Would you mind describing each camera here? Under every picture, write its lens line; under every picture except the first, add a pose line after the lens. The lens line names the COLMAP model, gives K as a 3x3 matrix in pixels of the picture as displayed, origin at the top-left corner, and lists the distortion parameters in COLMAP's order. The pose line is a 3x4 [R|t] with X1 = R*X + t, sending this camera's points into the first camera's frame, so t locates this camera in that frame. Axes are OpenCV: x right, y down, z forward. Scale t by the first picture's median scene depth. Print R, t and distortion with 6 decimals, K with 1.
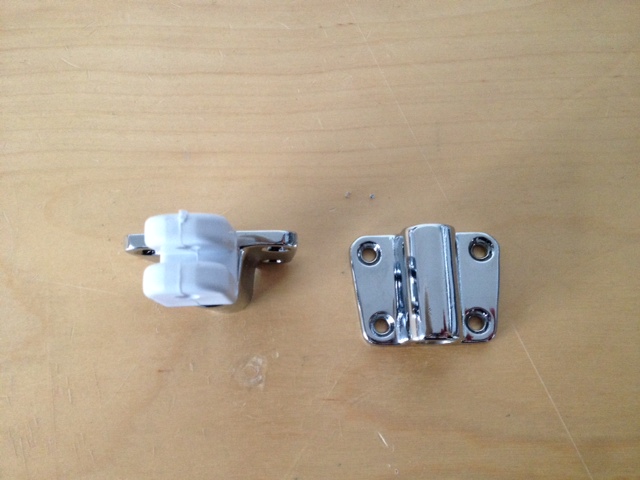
lens RADIAL K [[648.1, 0, 320.0], [0, 648.1, 240.0], [0, 0, 1]] dist [0.096625, -0.278416]
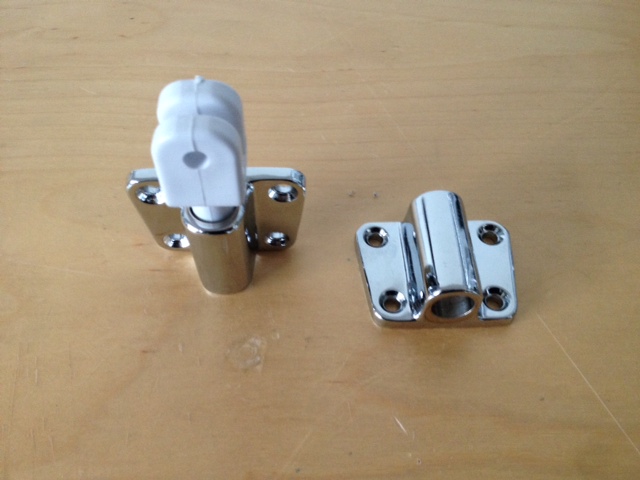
lens RADIAL K [[648.1, 0, 320.0], [0, 648.1, 240.0], [0, 0, 1]] dist [0.096625, -0.278416]
pose [[0.999449, 0.015009, 0.029590, -0.036234], [-0.001598, 0.912571, -0.408914, 0.423385], [-0.033140, 0.408642, 0.912093, 0.125949]]
